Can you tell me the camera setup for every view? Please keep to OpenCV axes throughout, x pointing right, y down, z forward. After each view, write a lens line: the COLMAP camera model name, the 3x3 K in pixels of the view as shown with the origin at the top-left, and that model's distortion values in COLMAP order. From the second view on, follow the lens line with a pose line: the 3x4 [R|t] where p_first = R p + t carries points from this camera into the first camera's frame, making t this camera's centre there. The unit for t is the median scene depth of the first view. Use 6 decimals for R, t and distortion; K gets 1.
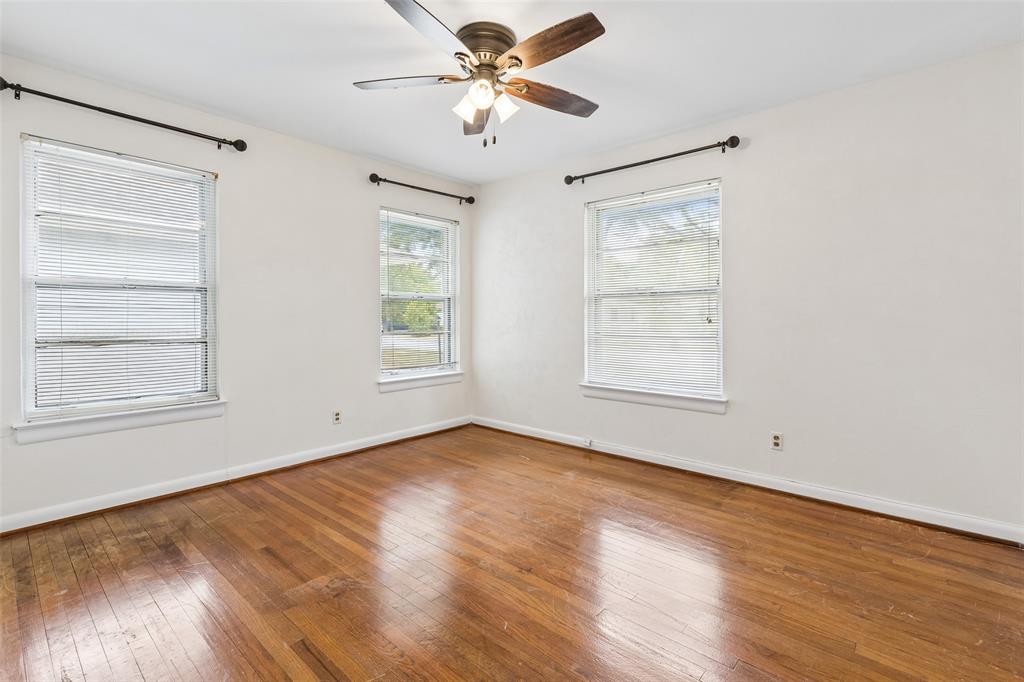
lens RADIAL K [[470.2, 0, 518.2], [0, 470.2, 320.5], [0, 0, 1]] dist [0.004921, 0.000569]
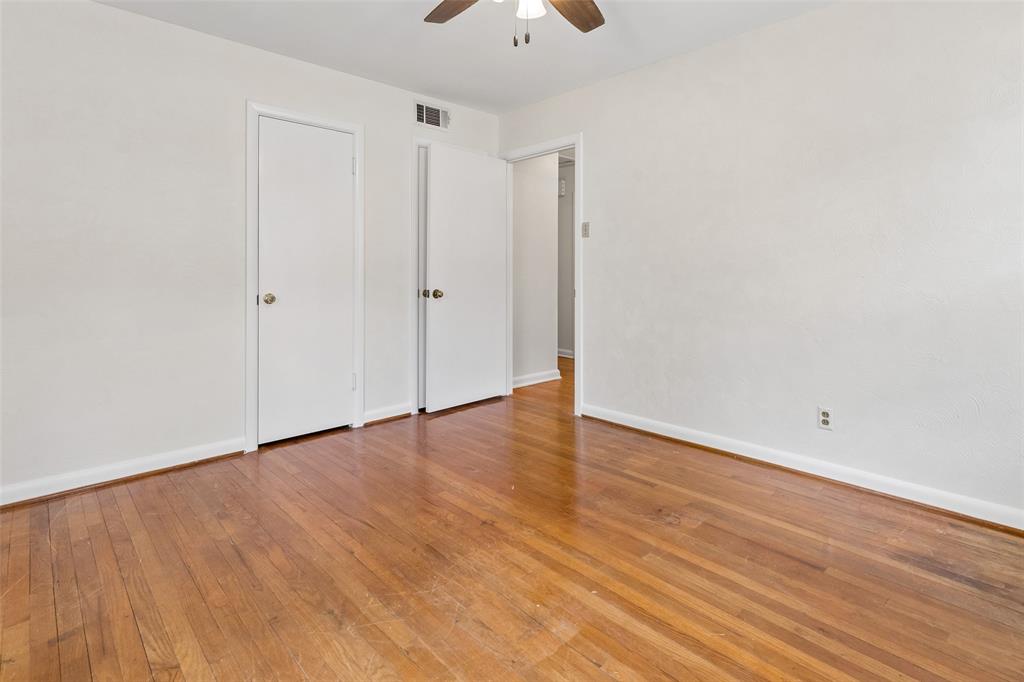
lens RADIAL K [[470.2, 0, 518.2], [0, 470.2, 320.5], [0, 0, 1]] dist [0.004921, 0.000569]
pose [[-0.996213, -0.006864, 0.086670, -0.118093], [0.002718, 0.993932, 0.109962, 0.004588], [-0.086899, 0.109781, -0.990150, 1.749860]]
